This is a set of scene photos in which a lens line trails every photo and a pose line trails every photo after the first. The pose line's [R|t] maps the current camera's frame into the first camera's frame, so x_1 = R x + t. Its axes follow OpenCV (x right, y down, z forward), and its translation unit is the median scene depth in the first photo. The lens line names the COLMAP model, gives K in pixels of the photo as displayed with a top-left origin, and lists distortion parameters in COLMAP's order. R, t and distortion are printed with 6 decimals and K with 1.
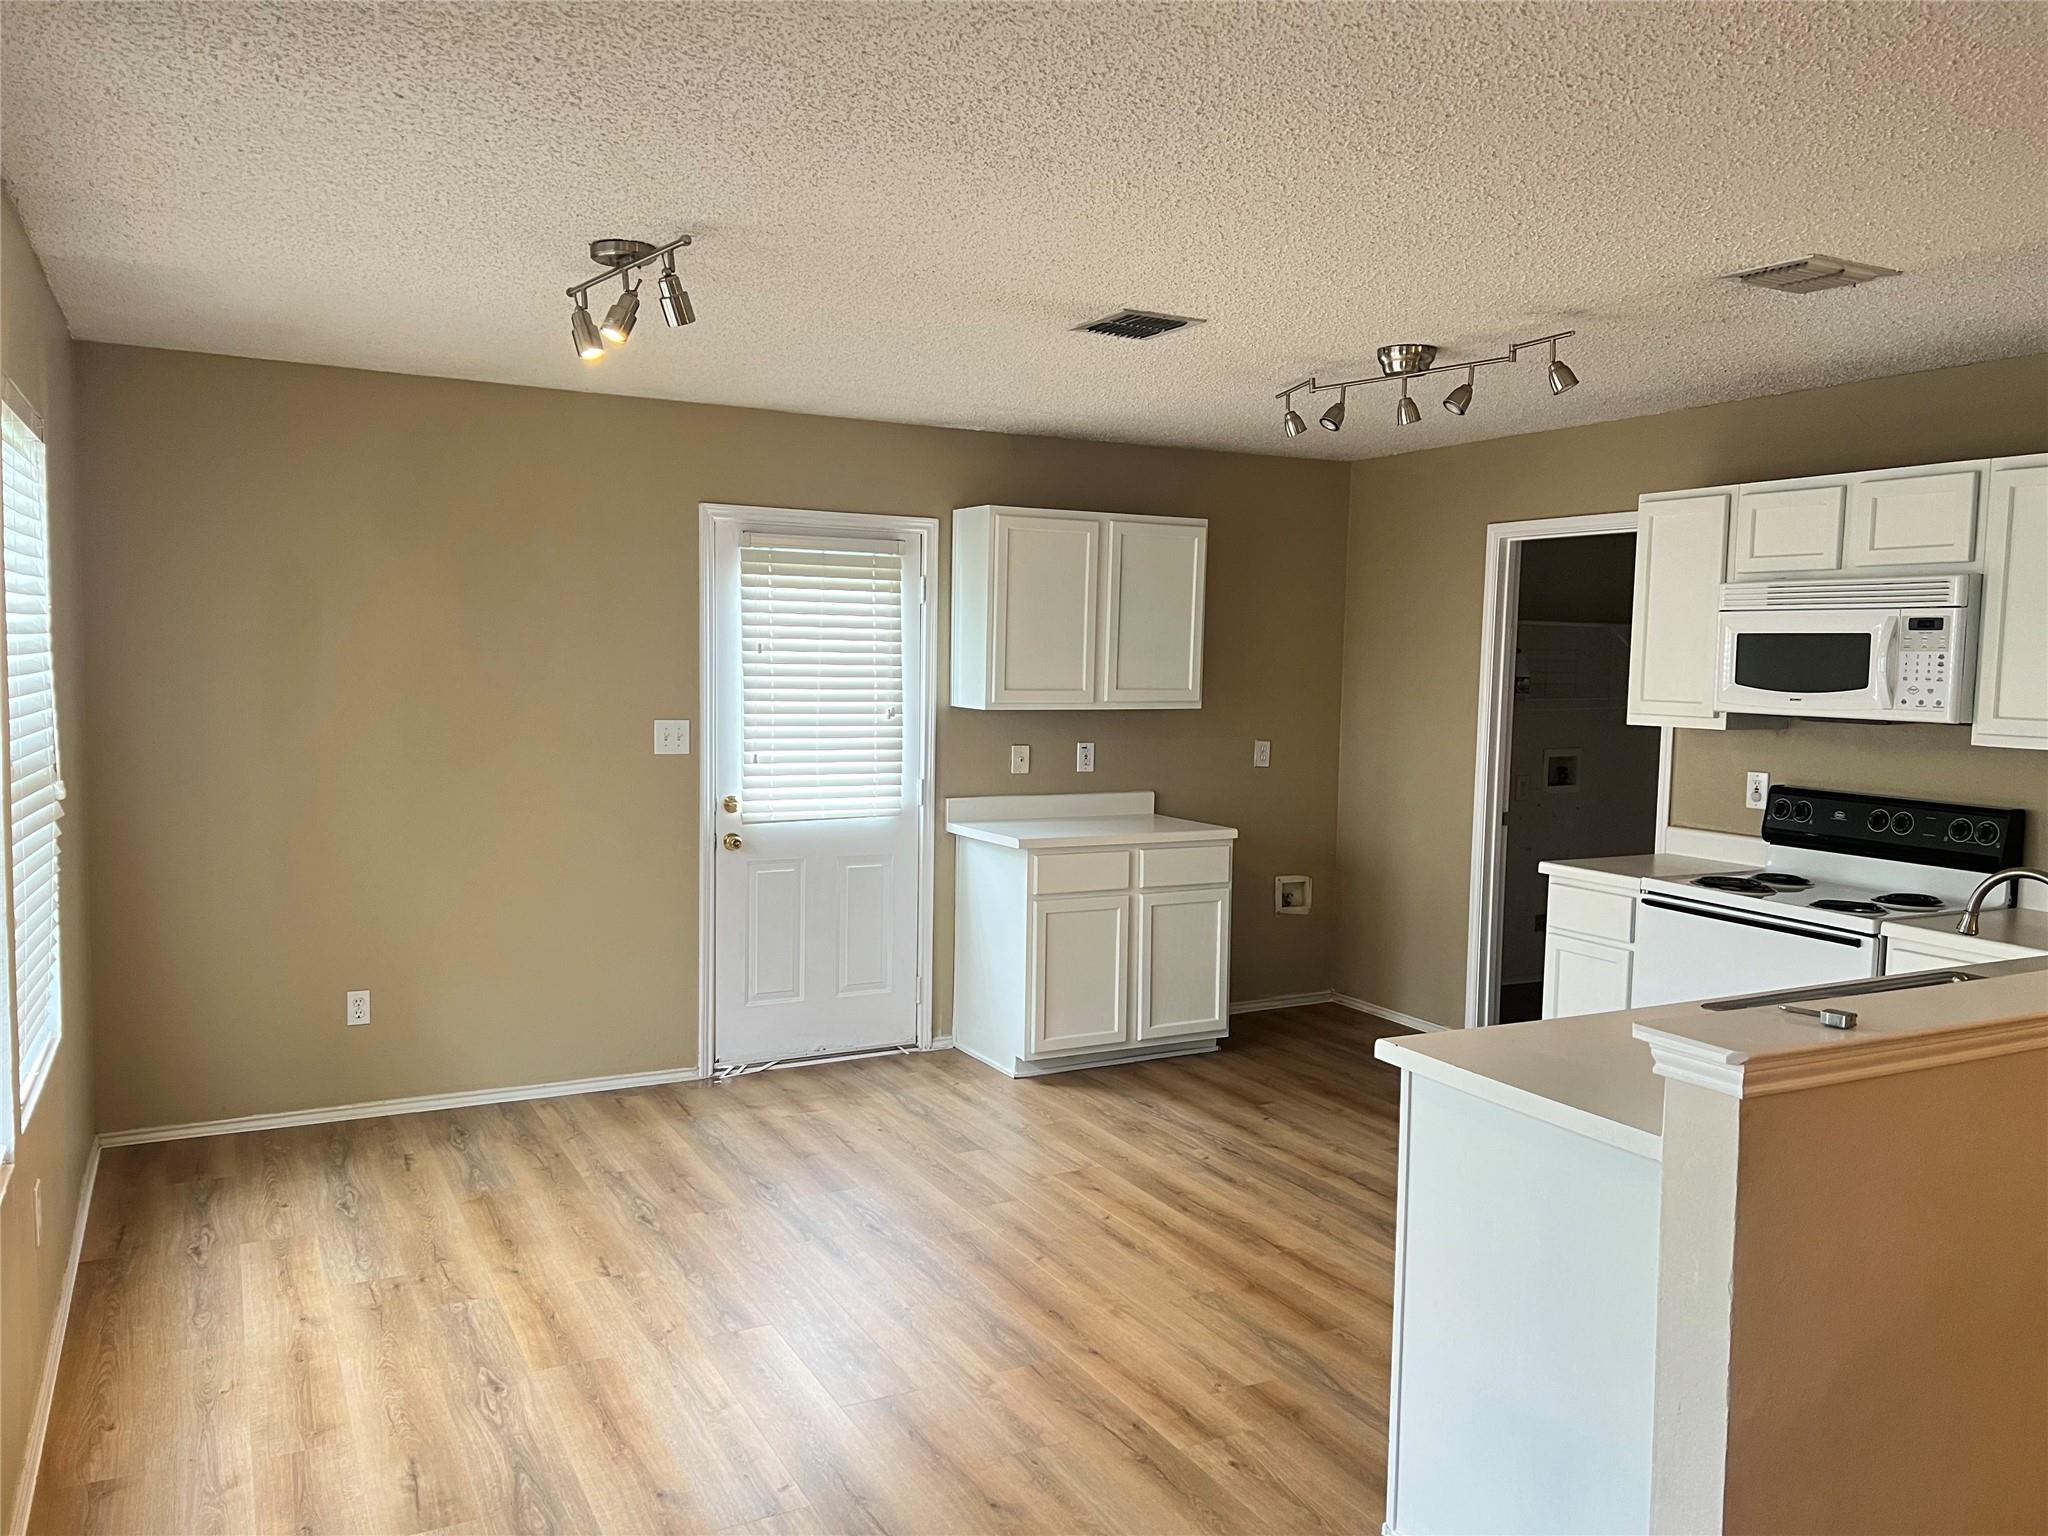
lens RADIAL K [[1555.4, 0, 1024.0], [0, 1555.4, 768.0], [0, 0, 1]] dist [0.058145, -0.091540]
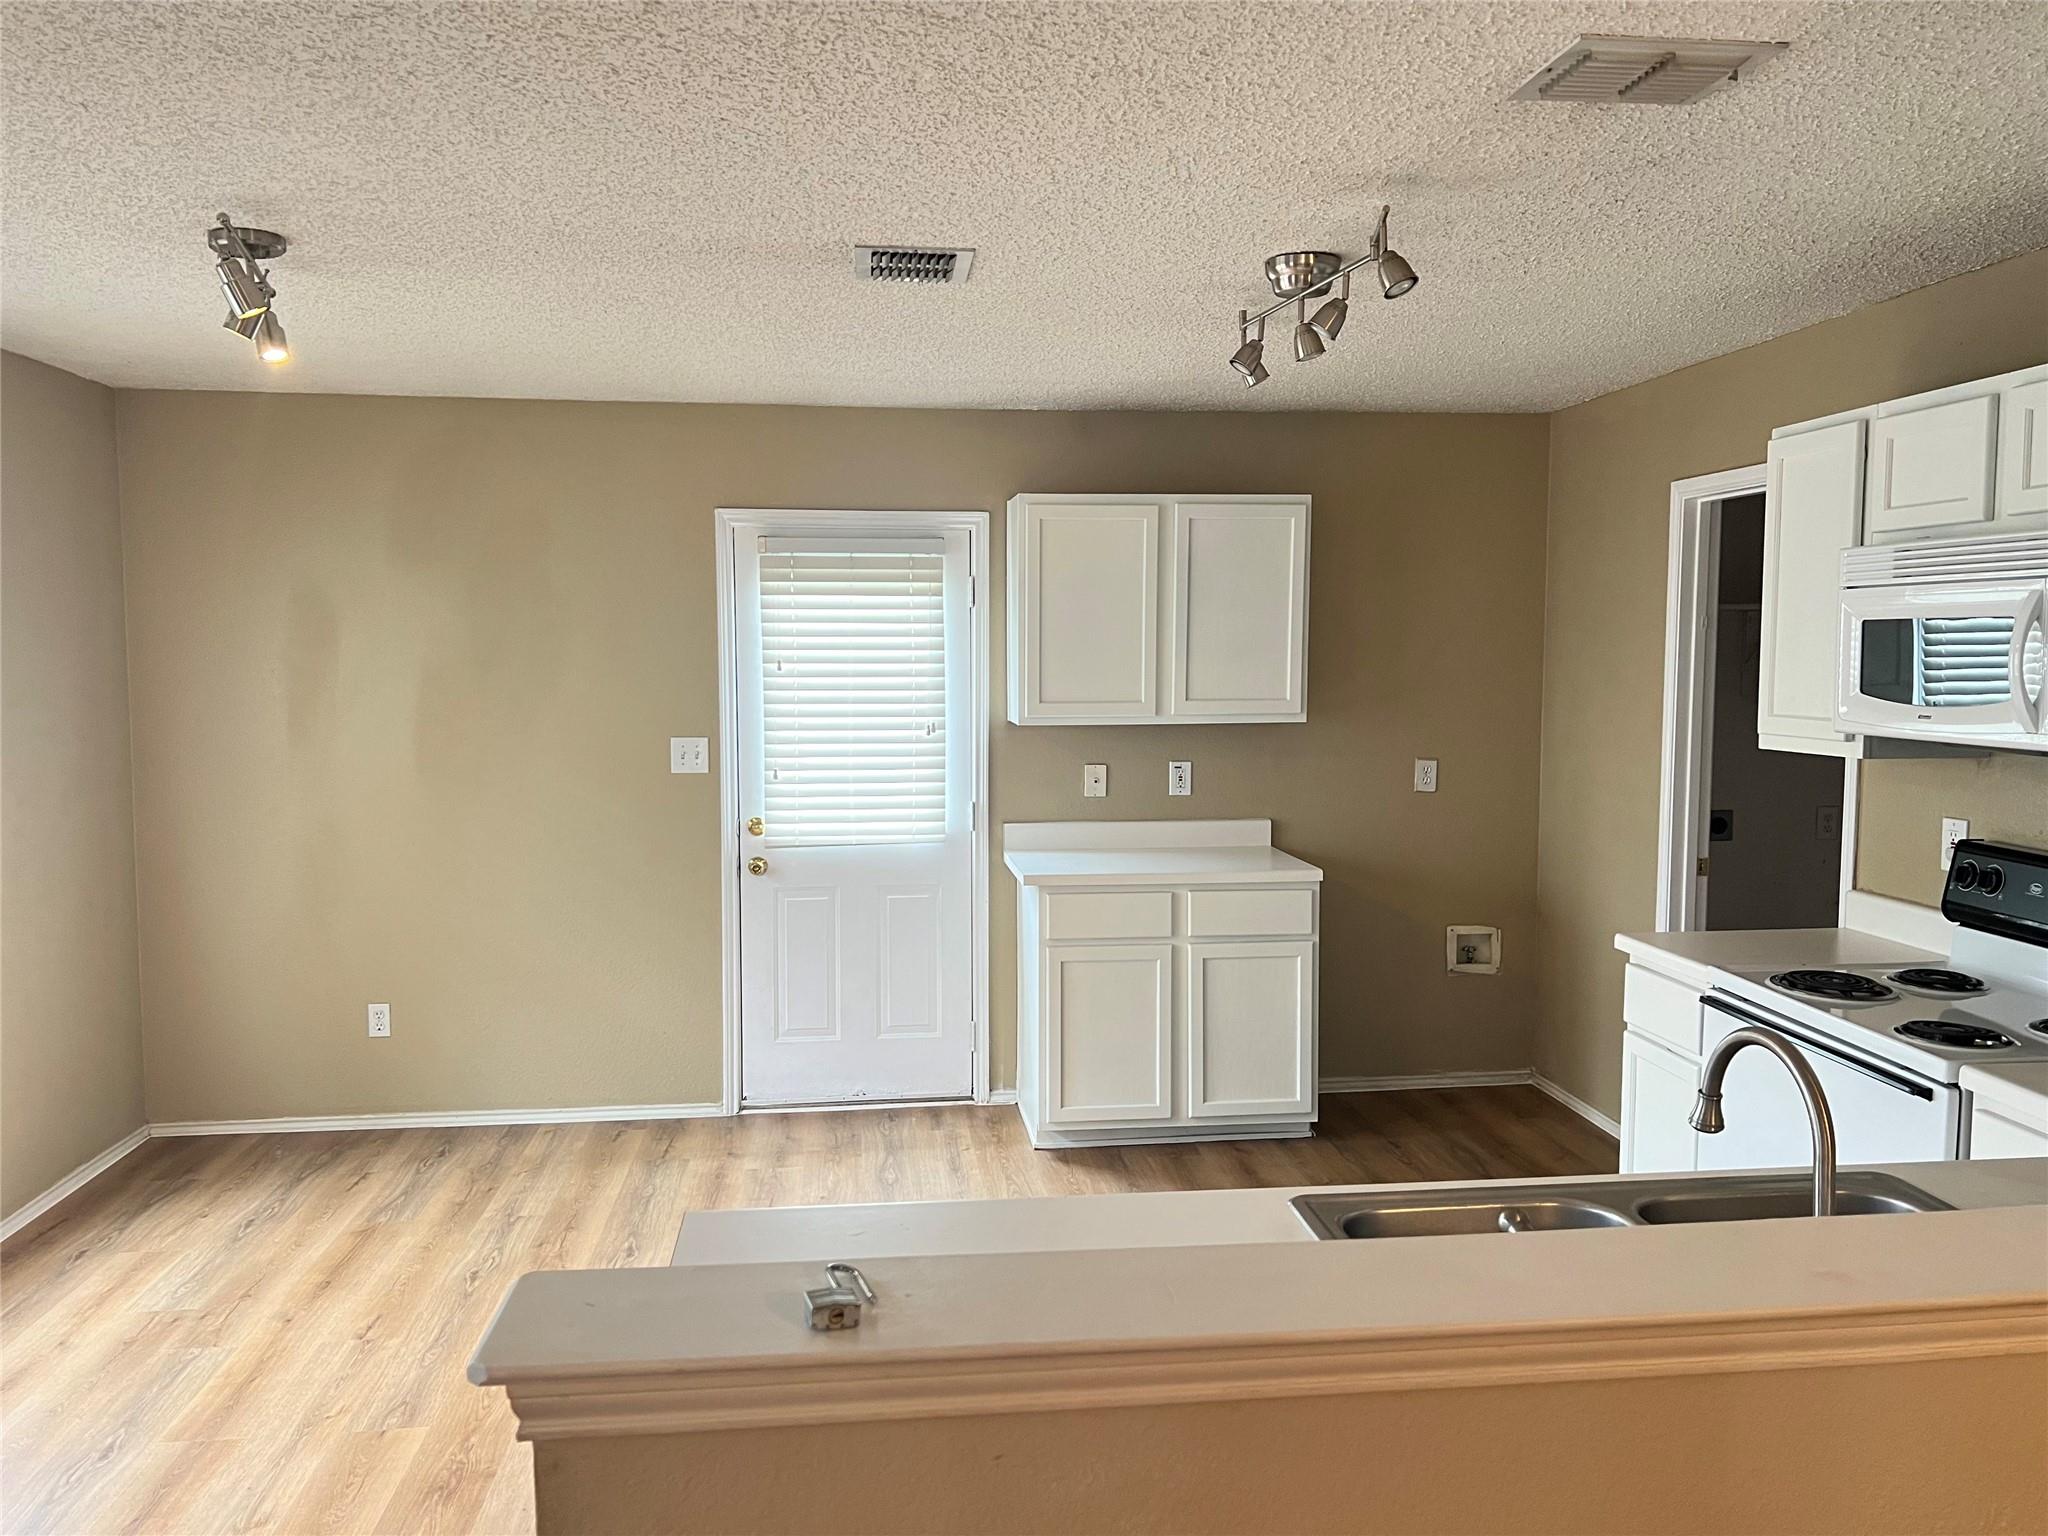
lens RADIAL K [[1557.0, 0, 952.3], [0, 1557.0, 757.5], [0, 0, 1]] dist [0.062755, -0.098166]
pose [[0.929823, 0.006243, -0.367955, 0.269769], [-0.009026, 0.999942, -0.005844, -0.014067], [0.367898, 0.008755, 0.929825, 0.168099]]
